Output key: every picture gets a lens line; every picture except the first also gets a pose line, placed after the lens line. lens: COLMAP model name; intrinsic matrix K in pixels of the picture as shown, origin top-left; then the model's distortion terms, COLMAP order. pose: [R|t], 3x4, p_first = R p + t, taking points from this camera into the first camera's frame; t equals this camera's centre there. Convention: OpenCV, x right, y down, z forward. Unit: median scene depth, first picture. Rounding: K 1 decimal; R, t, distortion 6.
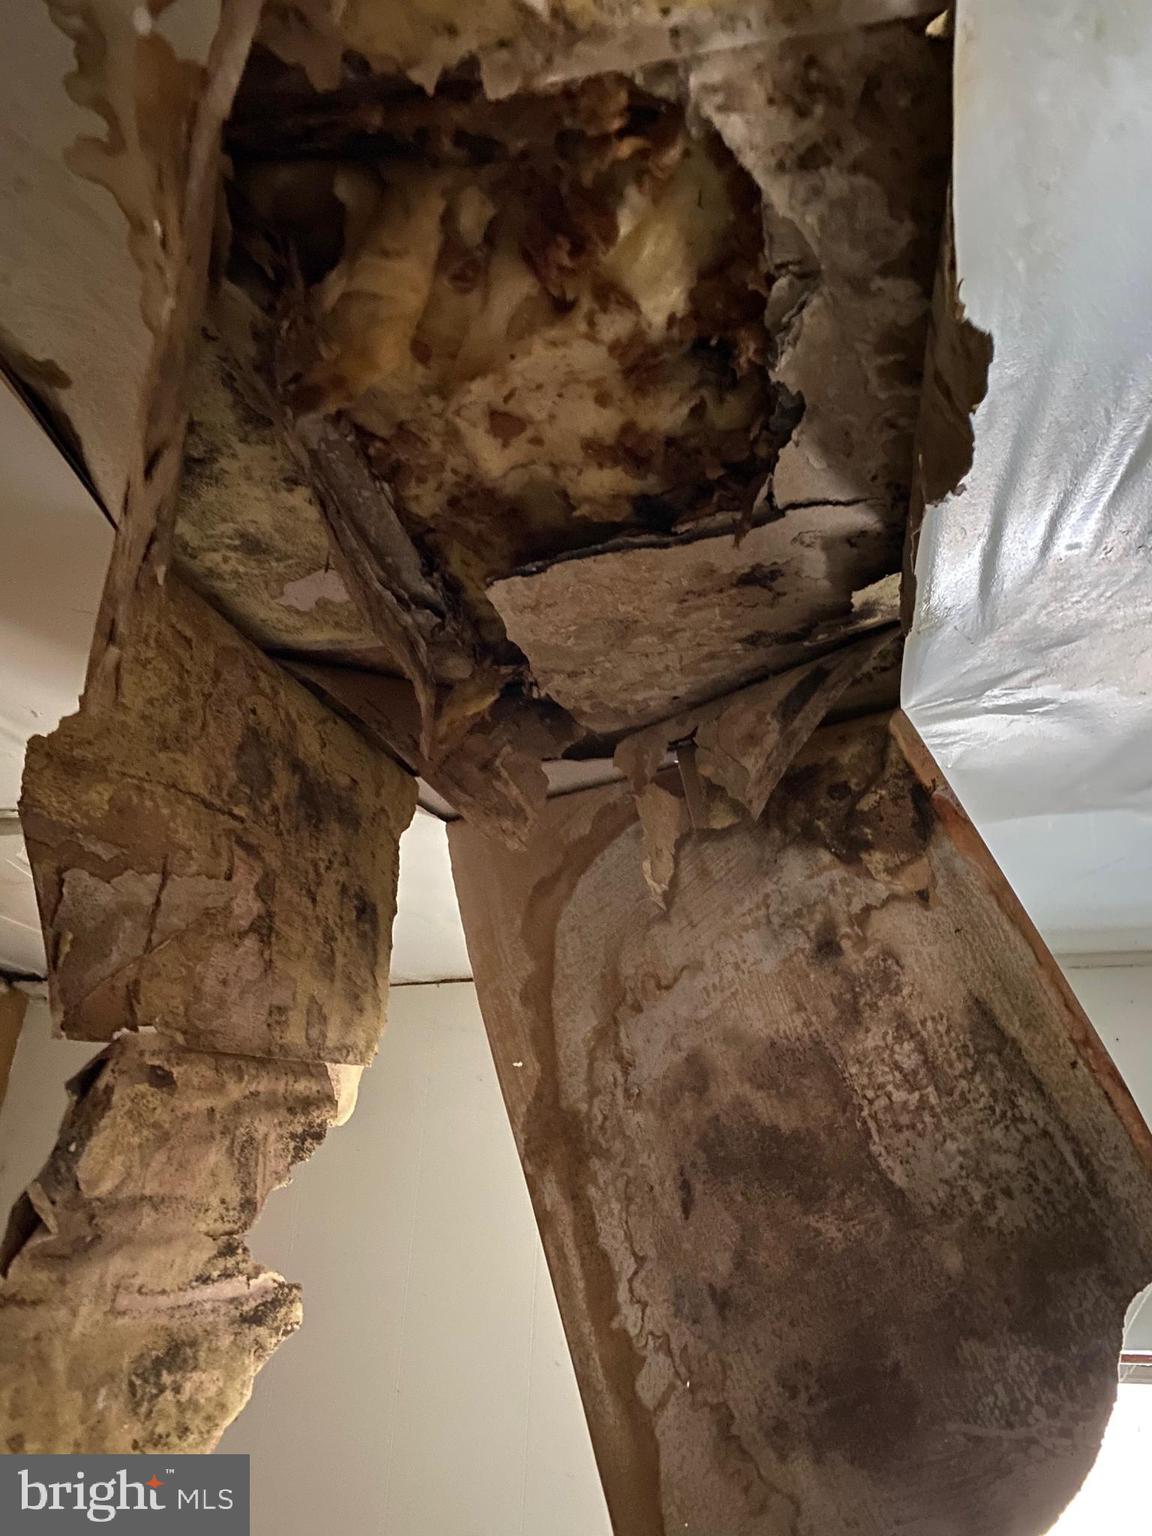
lens RADIAL K [[1151.4, 0, 576.0], [0, 1151.4, 768.0], [0, 0, 1]] dist [-0.007157, -0.007732]
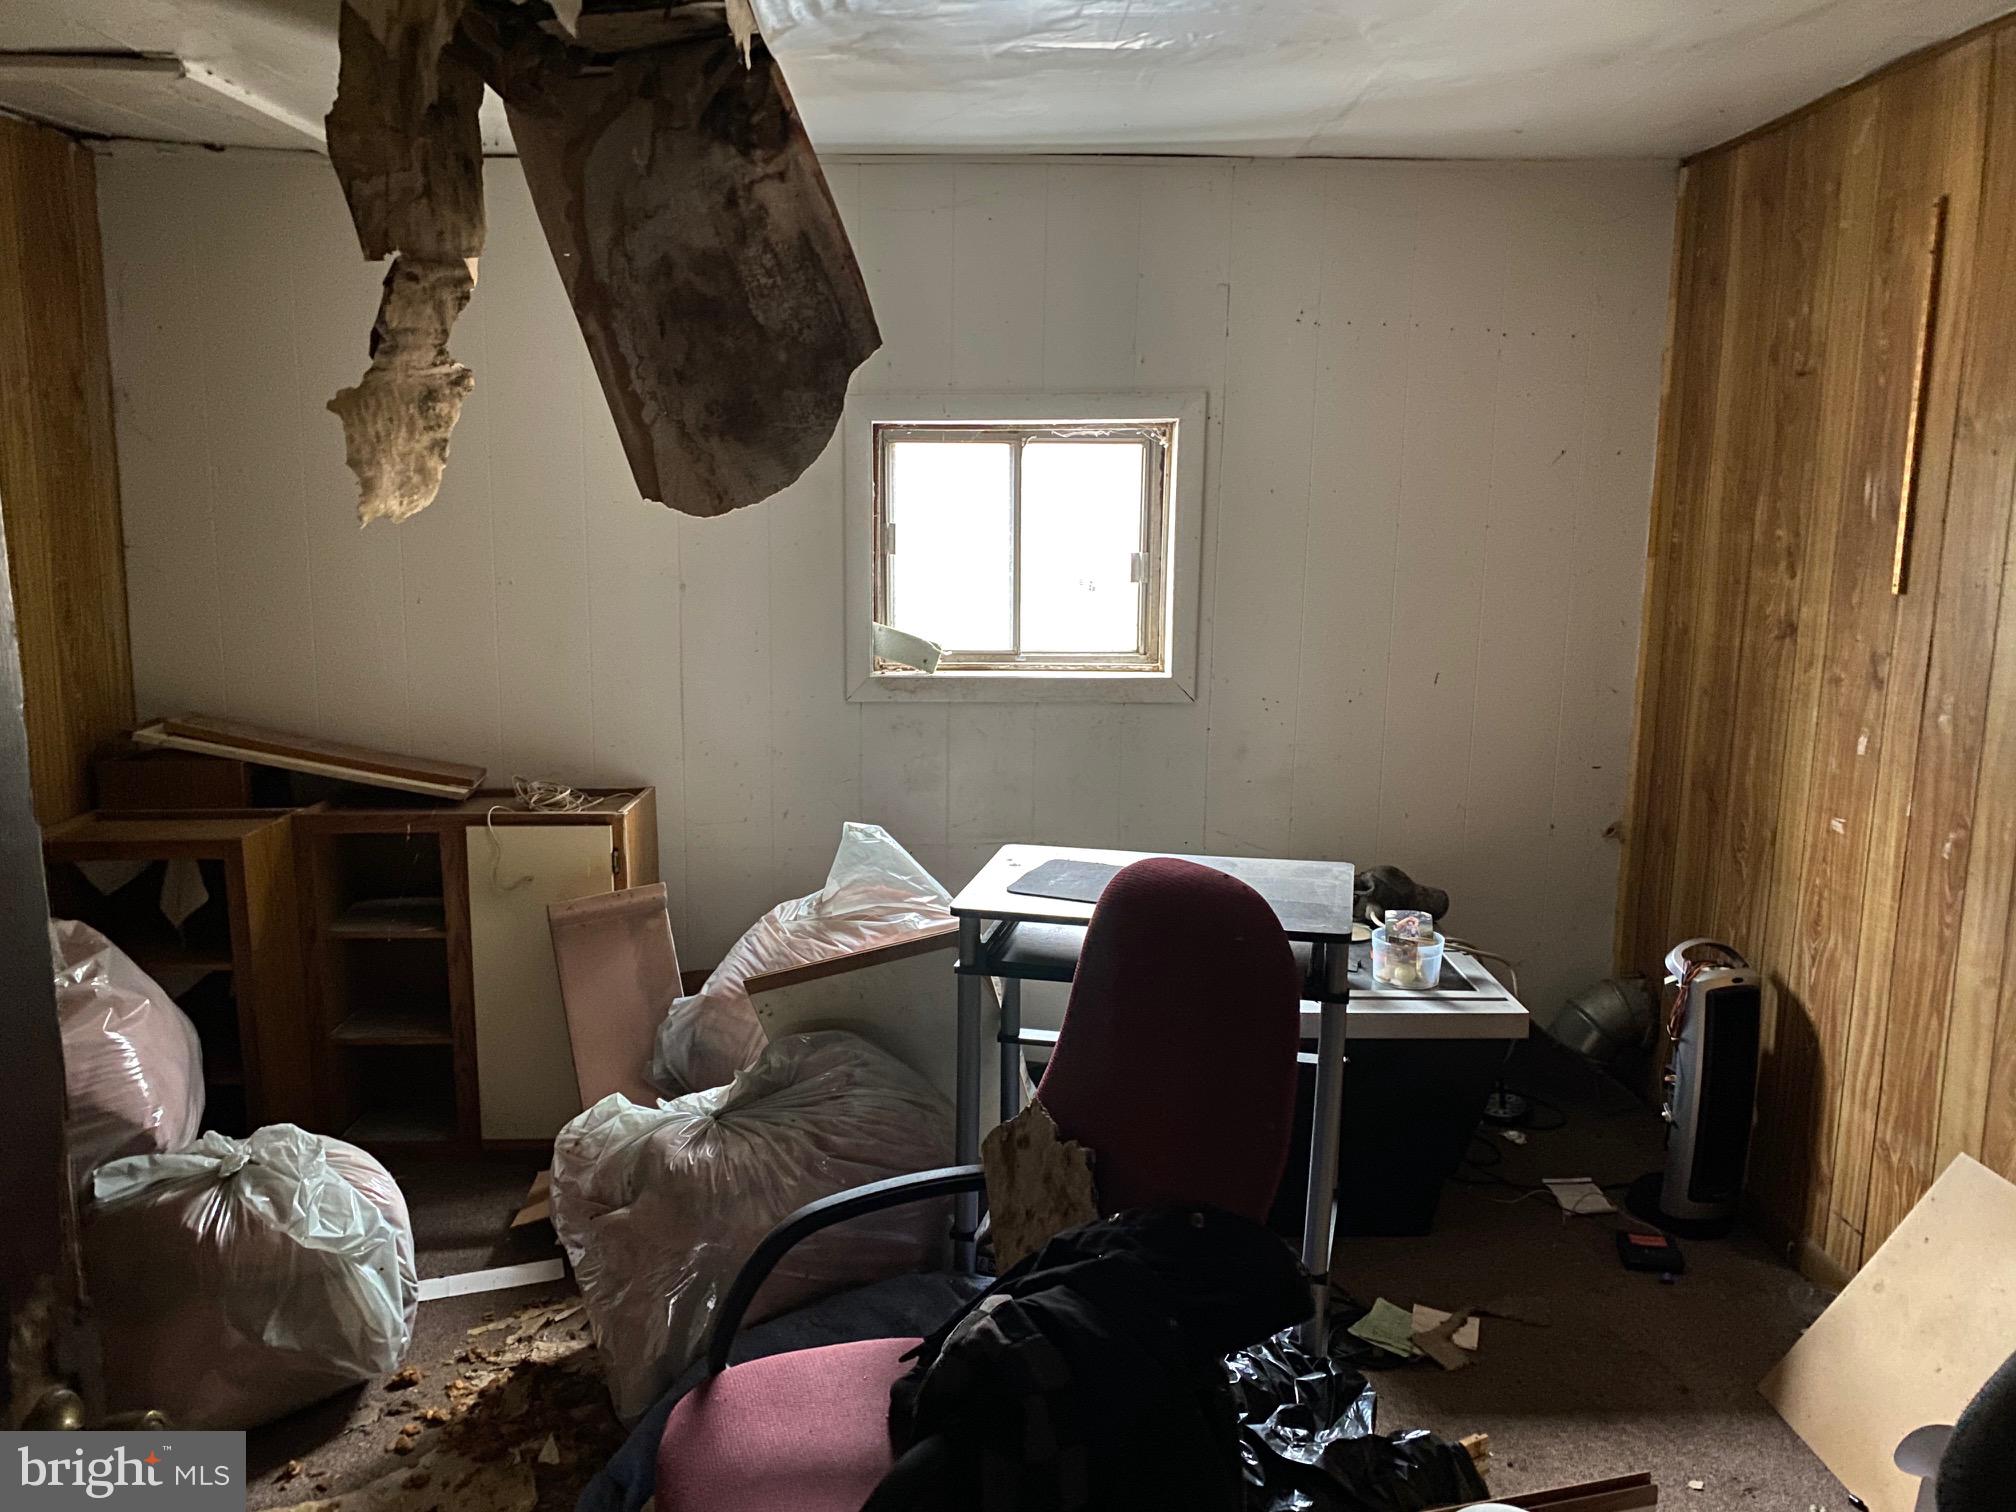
lens RADIAL K [[1511.2, 0, 1008.0], [0, 1511.2, 756.0], [0, 0, 1]] dist [-0.007157, -0.007732]
pose [[0.970252, -0.065106, 0.233178, 0.018048], [-0.085079, 0.810029, 0.580184, -0.618773], [-0.226655, -0.582764, 0.780394, -1.673692]]
